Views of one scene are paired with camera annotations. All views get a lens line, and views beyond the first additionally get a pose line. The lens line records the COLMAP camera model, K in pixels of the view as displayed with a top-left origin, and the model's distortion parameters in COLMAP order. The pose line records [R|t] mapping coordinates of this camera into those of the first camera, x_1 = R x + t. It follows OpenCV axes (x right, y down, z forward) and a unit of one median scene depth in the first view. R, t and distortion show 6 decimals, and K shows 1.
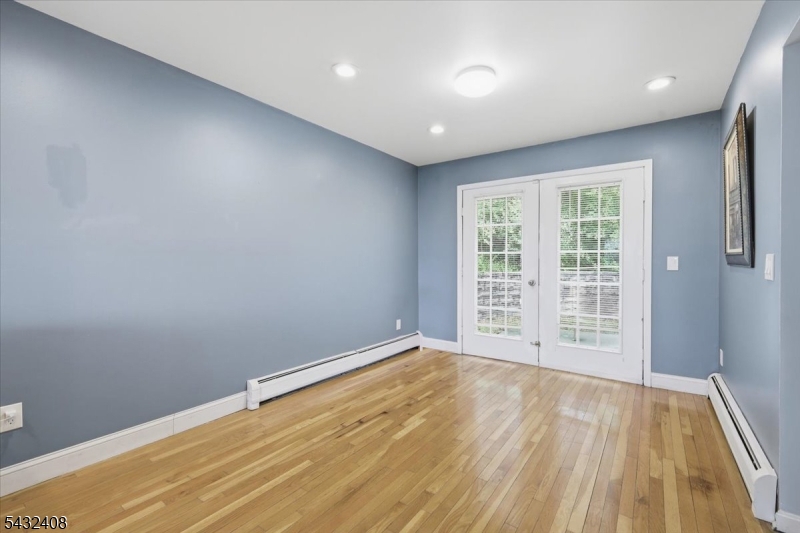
lens RADIAL K [[362.2, 0, 400.3], [0, 362.2, 266.5], [0, 0, 1]] dist [-0.000364, -0.000737]
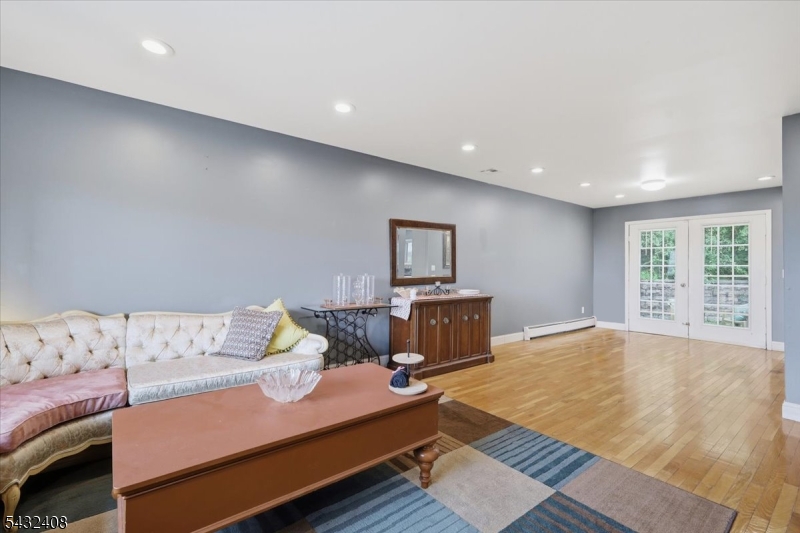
lens RADIAL K [[362.2, 0, 398.7], [0, 362.2, 263.5], [0, 0, 1]] dist [-0.000364, -0.000737]
pose [[0.955246, 0.006330, -0.295744, -0.330832], [-0.013614, 0.999652, -0.022578, 0.003190], [0.295498, 0.025594, 0.955001, -0.817162]]
